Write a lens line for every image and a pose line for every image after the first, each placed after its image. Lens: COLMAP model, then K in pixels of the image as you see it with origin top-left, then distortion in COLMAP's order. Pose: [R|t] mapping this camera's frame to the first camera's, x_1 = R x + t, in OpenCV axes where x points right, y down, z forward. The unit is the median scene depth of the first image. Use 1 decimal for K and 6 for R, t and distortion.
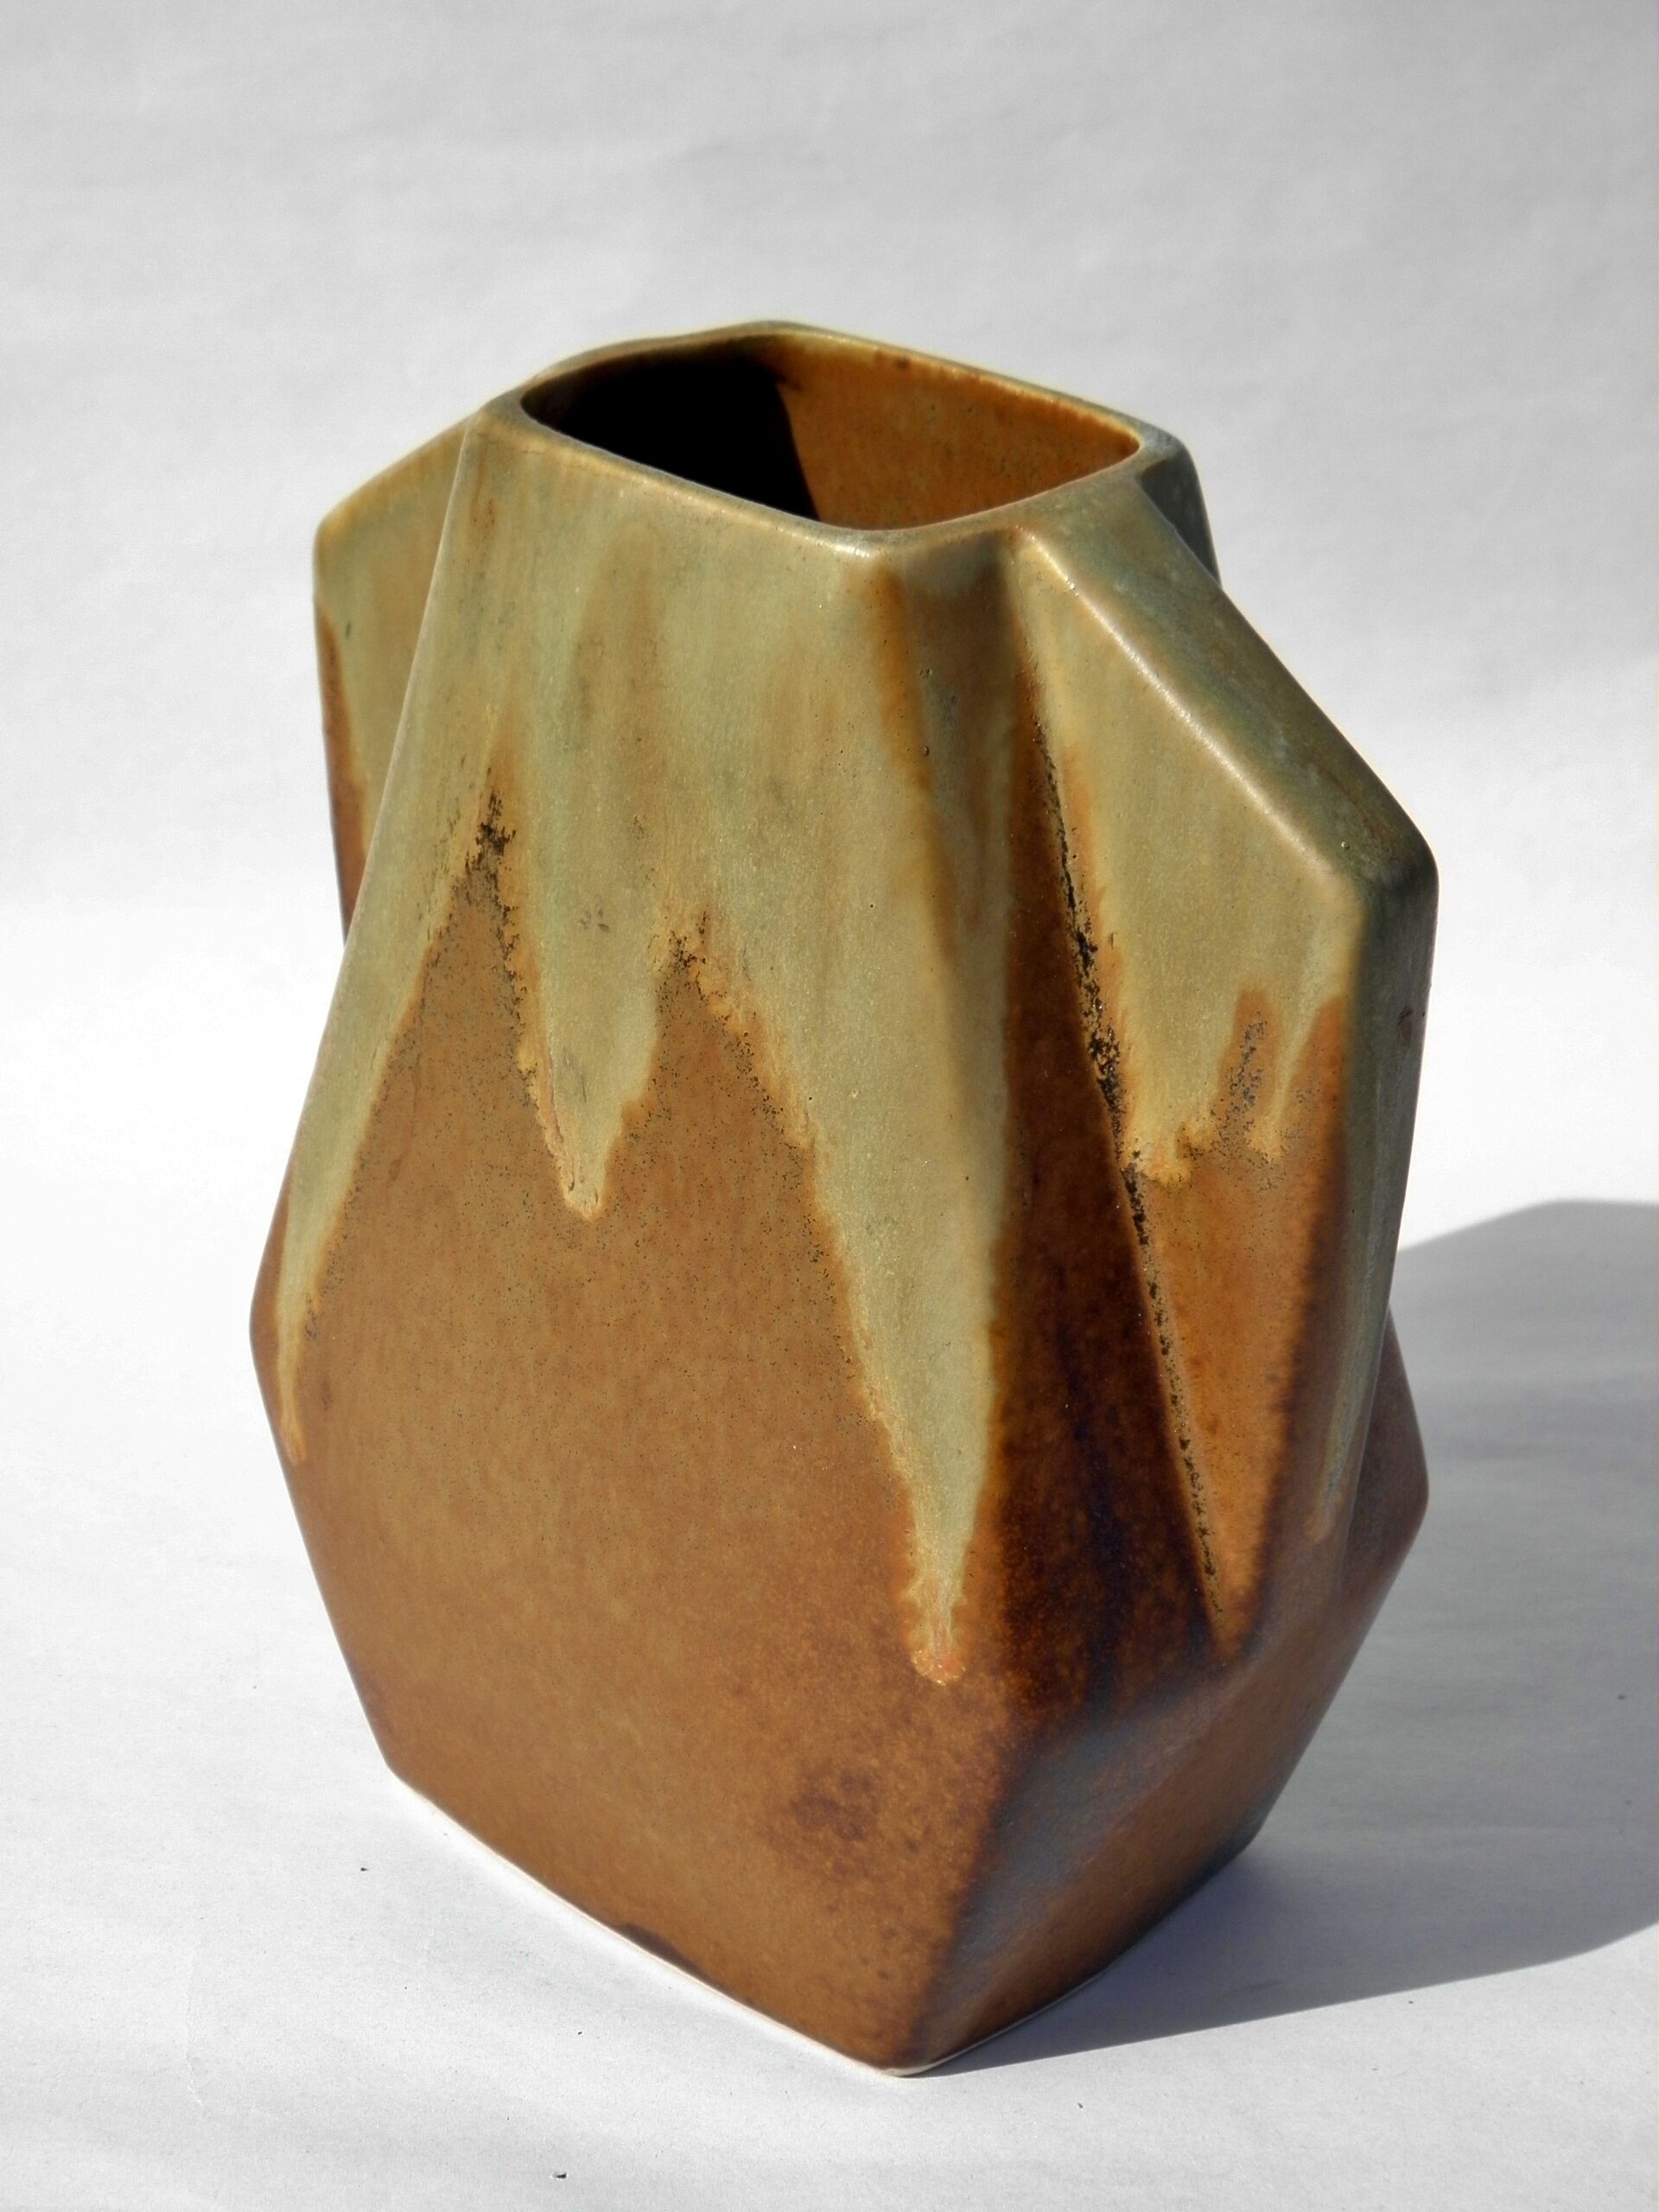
lens RADIAL K [[4429.7, 0, 830.7], [0, 4429.7, 1101.3], [0, 0, 1]] dist [0.179074, 0.000000]
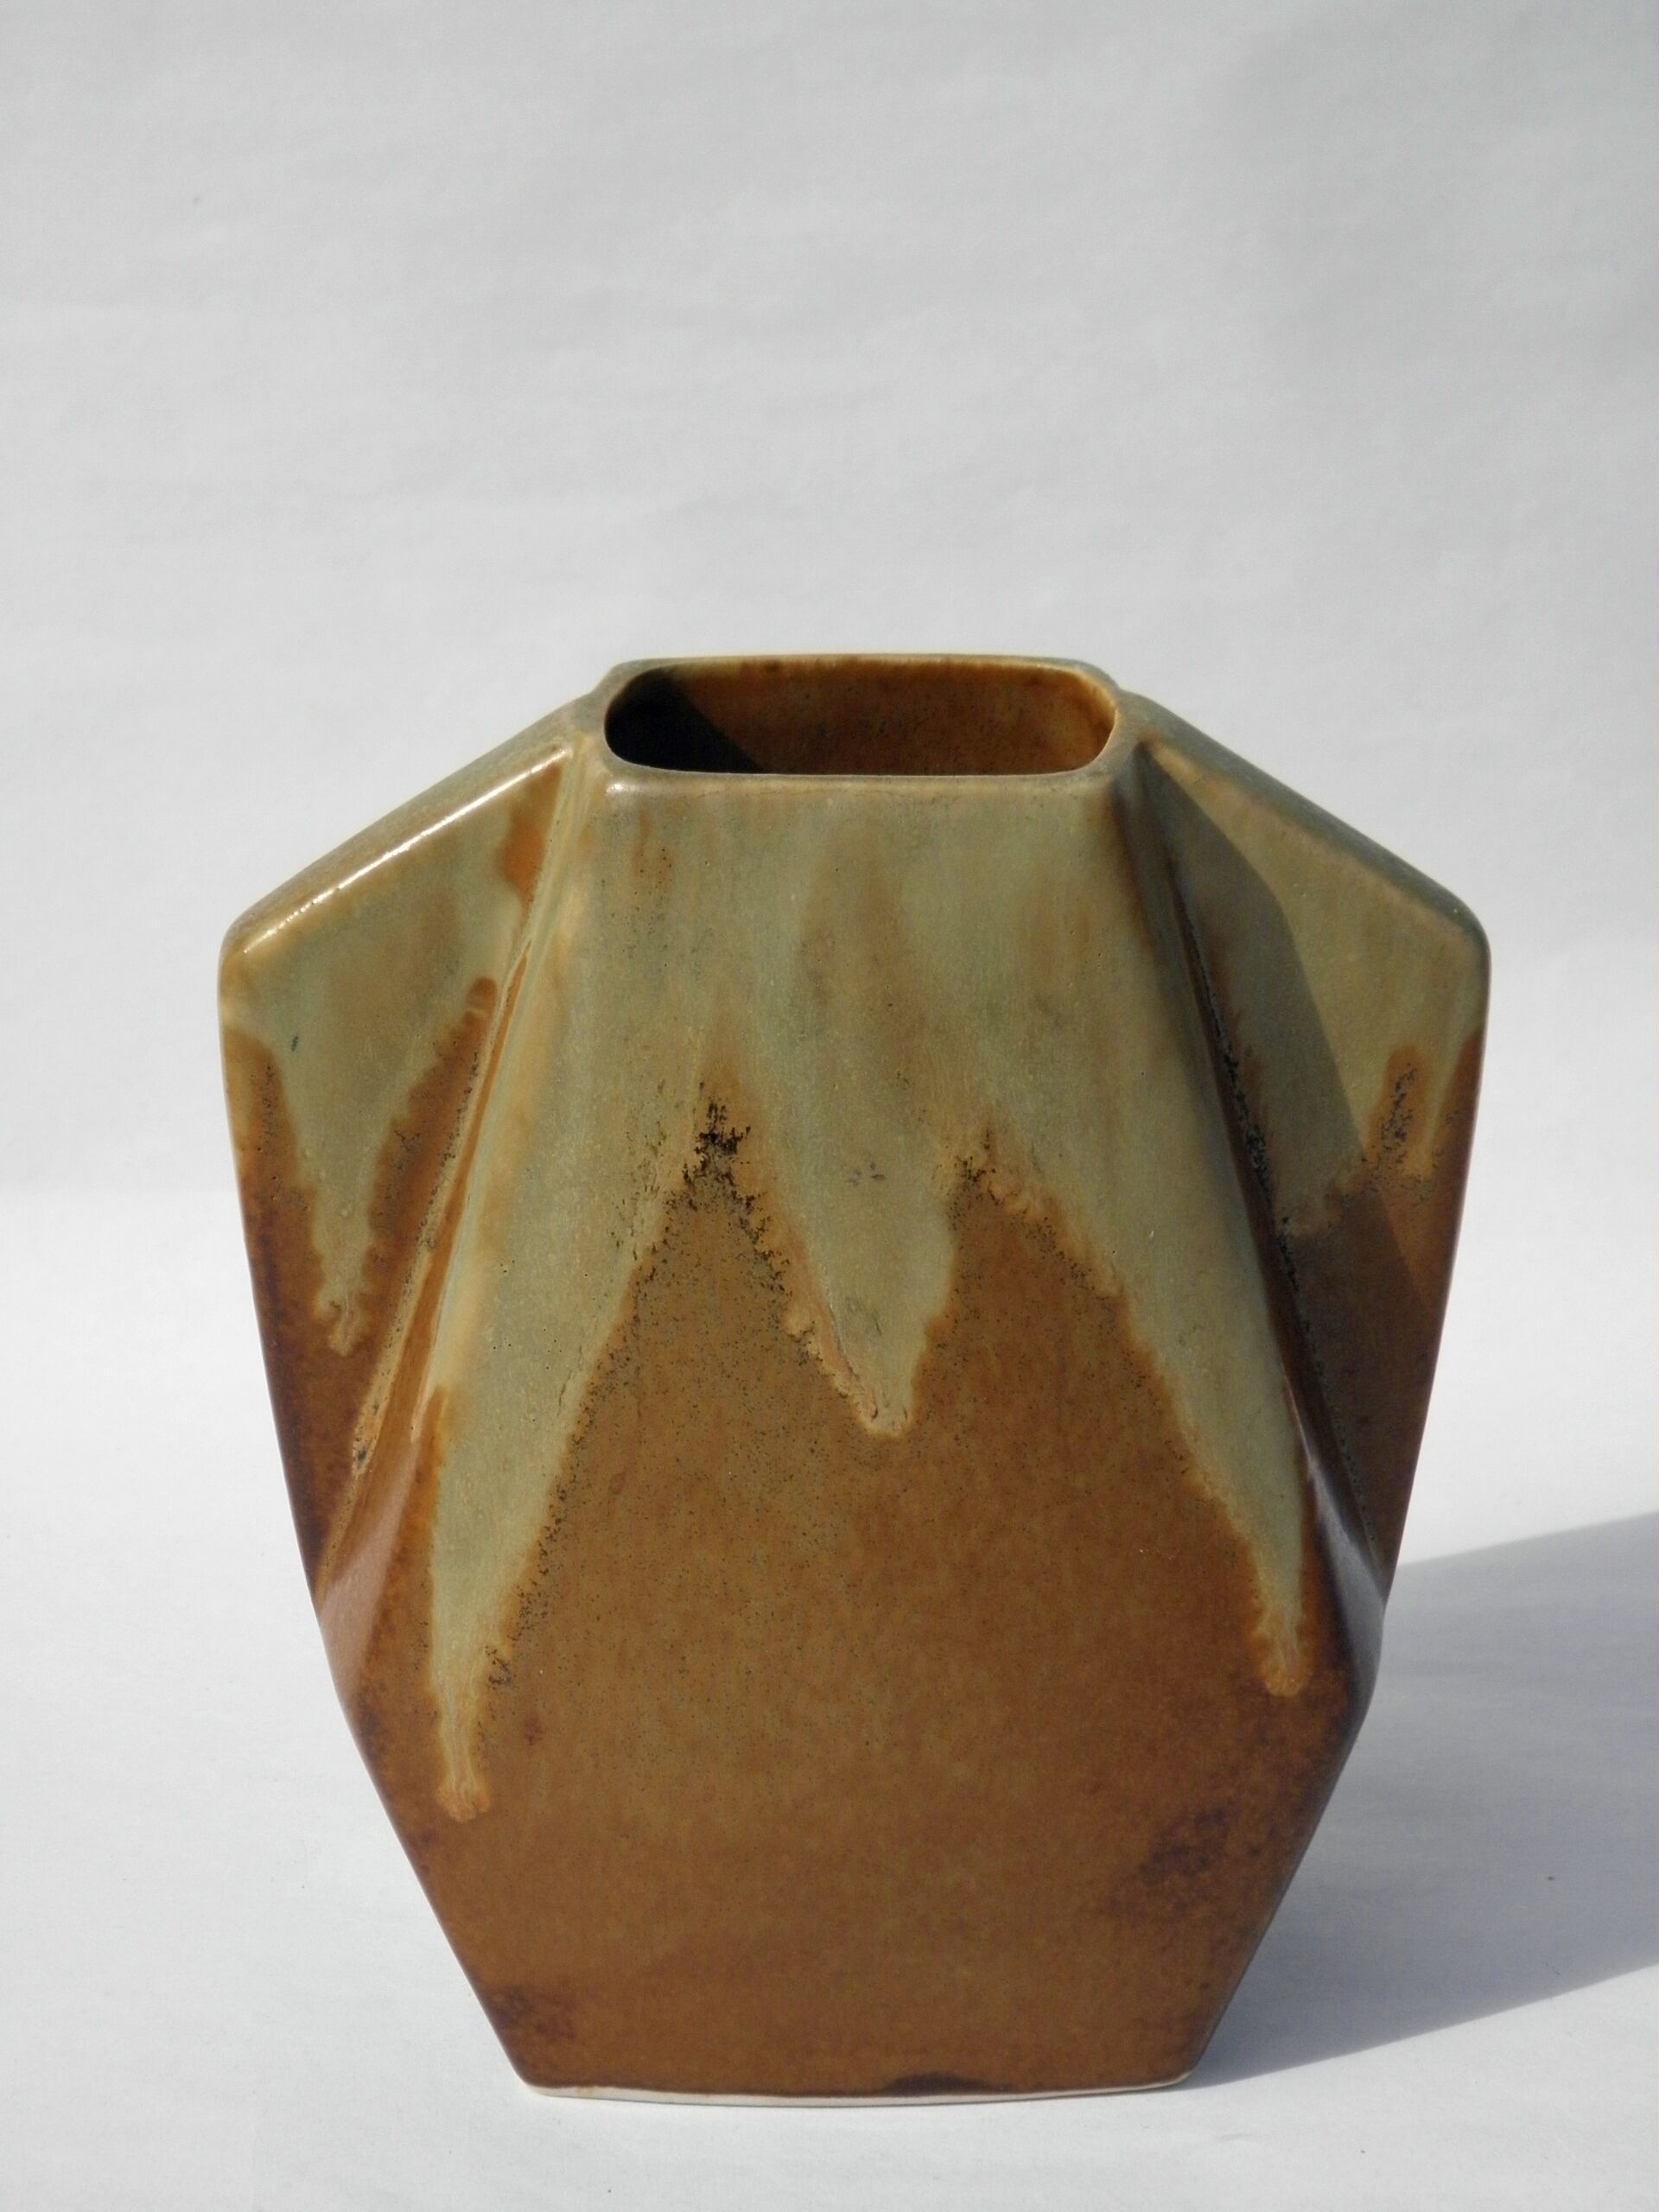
lens RADIAL K [[4429.7, 0, 833.9], [0, 4429.7, 1110.6], [0, 0, 1]] dist [0.179074, 0.000000]
pose [[0.722973, -0.280503, 0.631370, -0.765458], [0.320299, 0.945808, 0.053431, -0.118828], [-0.612143, 0.163598, 0.773639, 0.127026]]
